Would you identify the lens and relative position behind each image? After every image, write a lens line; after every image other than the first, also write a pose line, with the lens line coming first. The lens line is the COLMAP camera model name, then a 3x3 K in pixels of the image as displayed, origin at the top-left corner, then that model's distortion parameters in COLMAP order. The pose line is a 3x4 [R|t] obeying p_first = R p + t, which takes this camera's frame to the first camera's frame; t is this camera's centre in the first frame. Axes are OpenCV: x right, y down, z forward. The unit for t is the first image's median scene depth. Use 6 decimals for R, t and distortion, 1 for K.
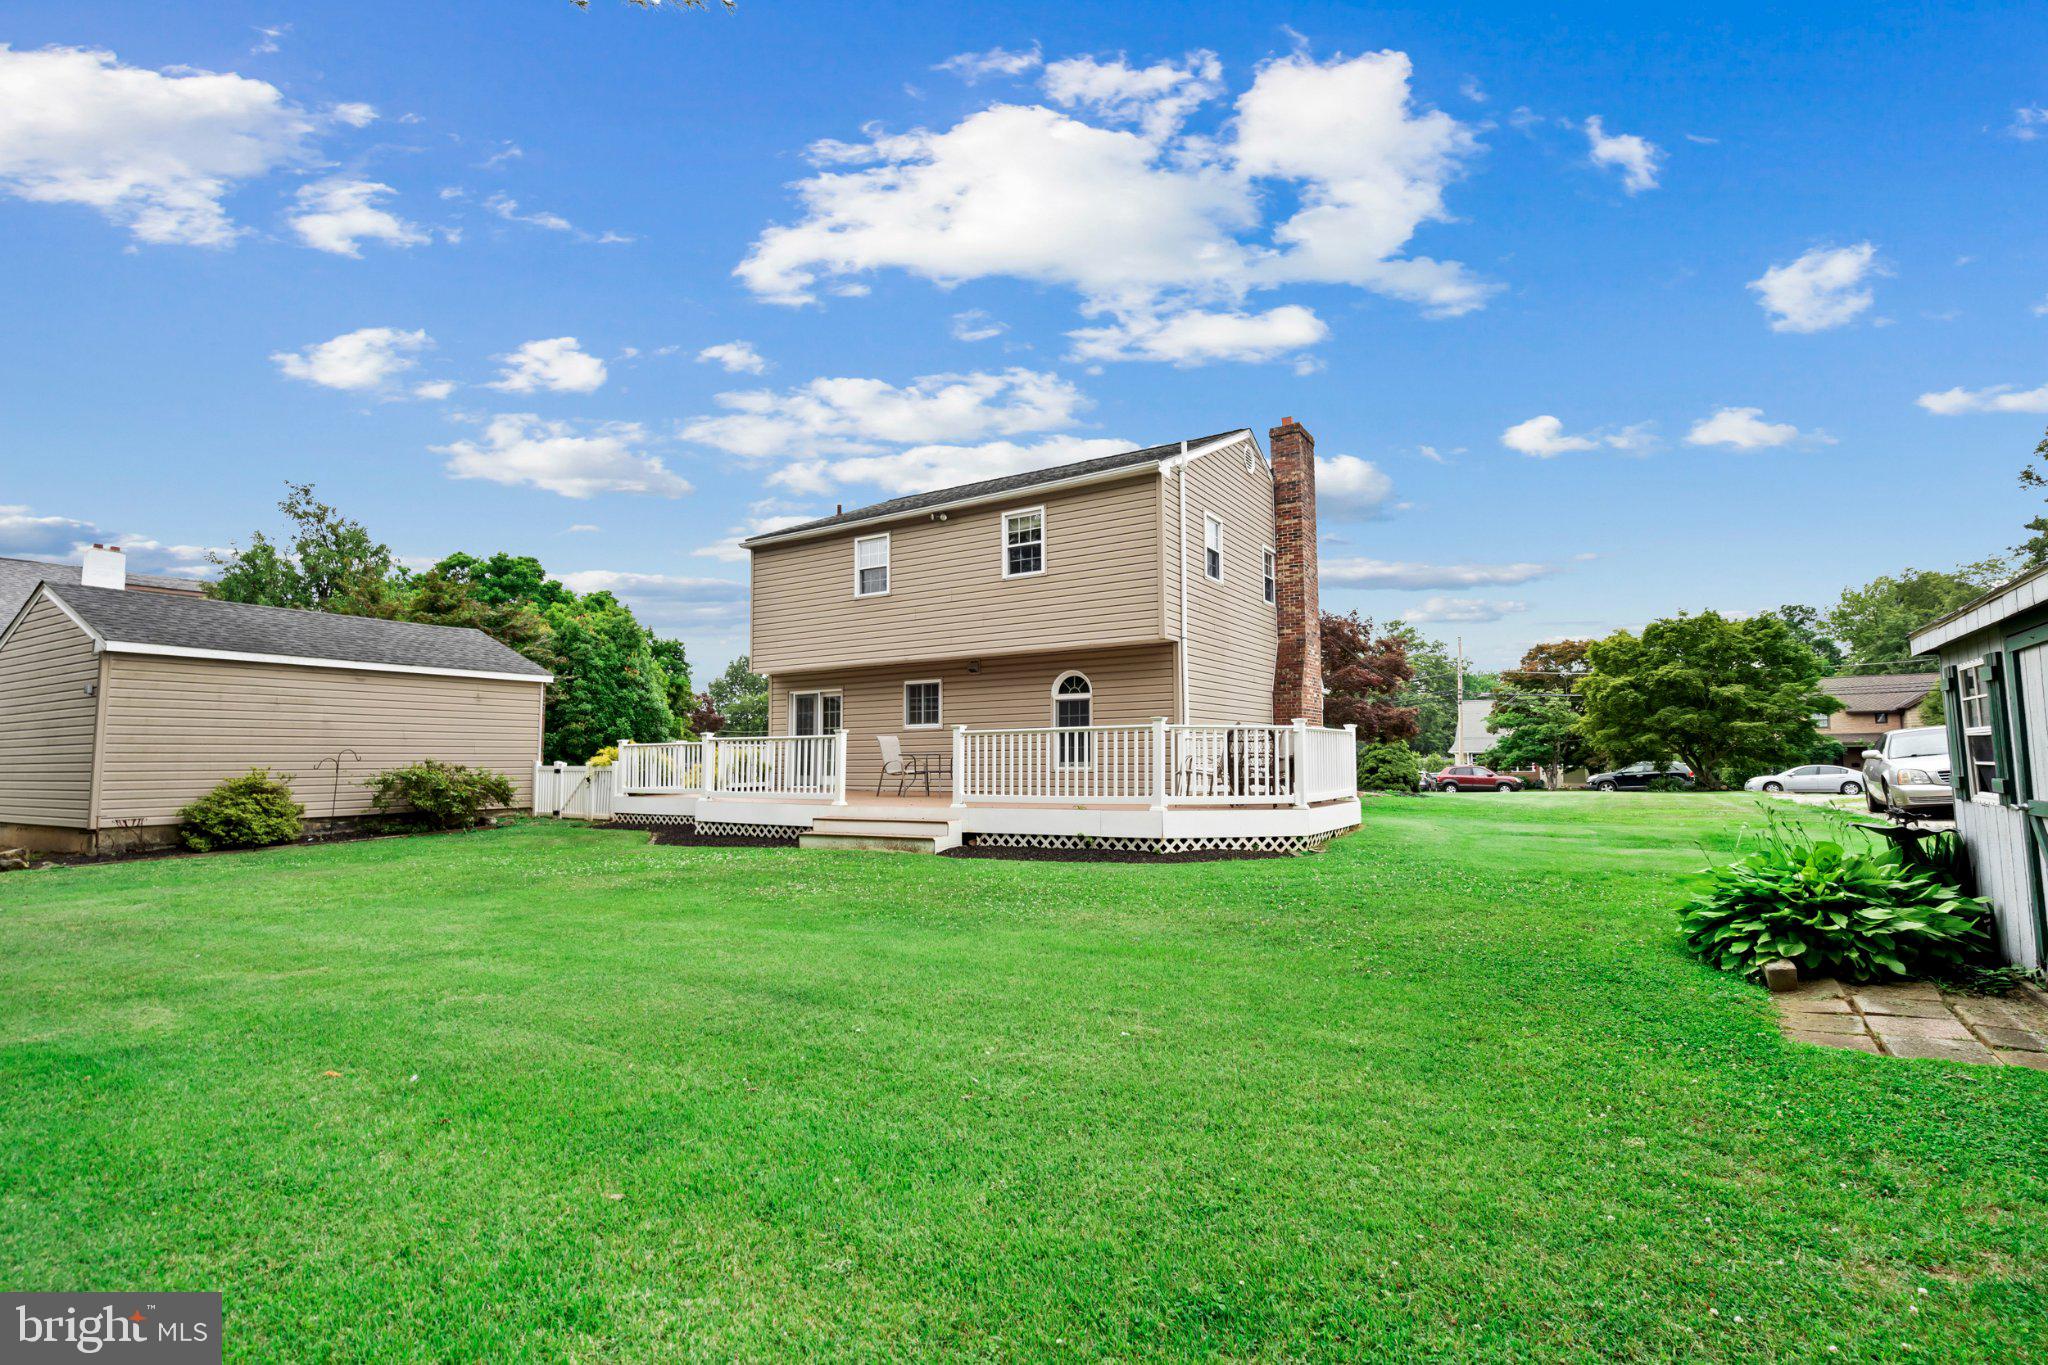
lens RADIAL K [[949.6, 0, 1073.7], [0, 949.6, 679.7], [0, 0, 1]] dist [0.001420, 0.000232]
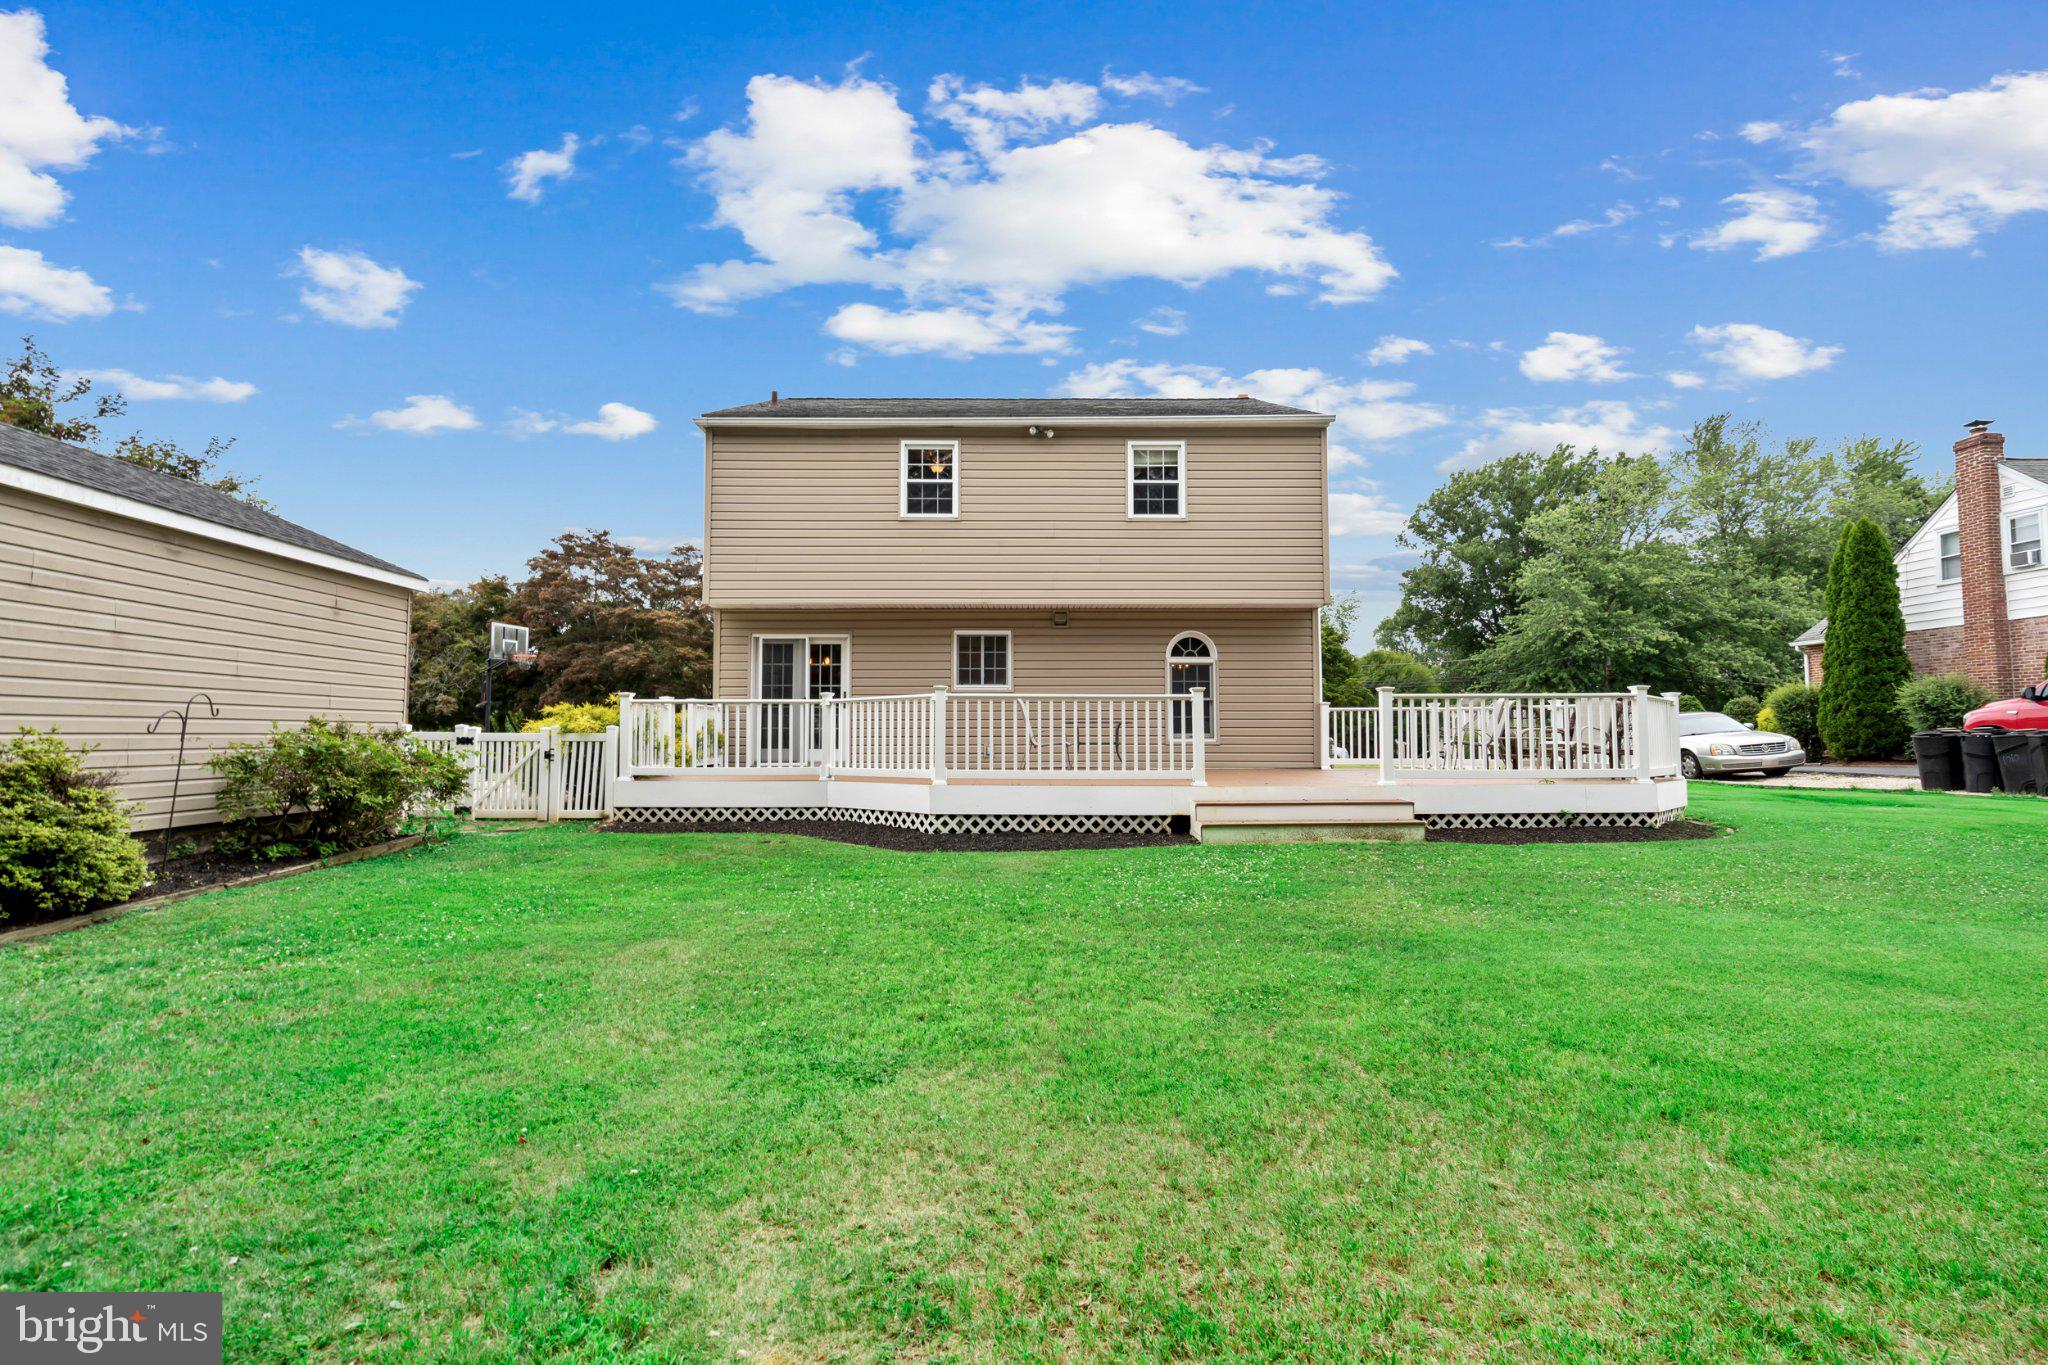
lens RADIAL K [[917.7, 0, 1024.0], [0, 917.7, 682.5], [0, 0, 1]] dist [0.001813, 0.000416]
pose [[0.851635, 0.037535, 0.522790, -0.561372], [-0.051963, 0.998565, 0.012954, 0.034213], [-0.521553, -0.038198, 0.852363, 0.327043]]
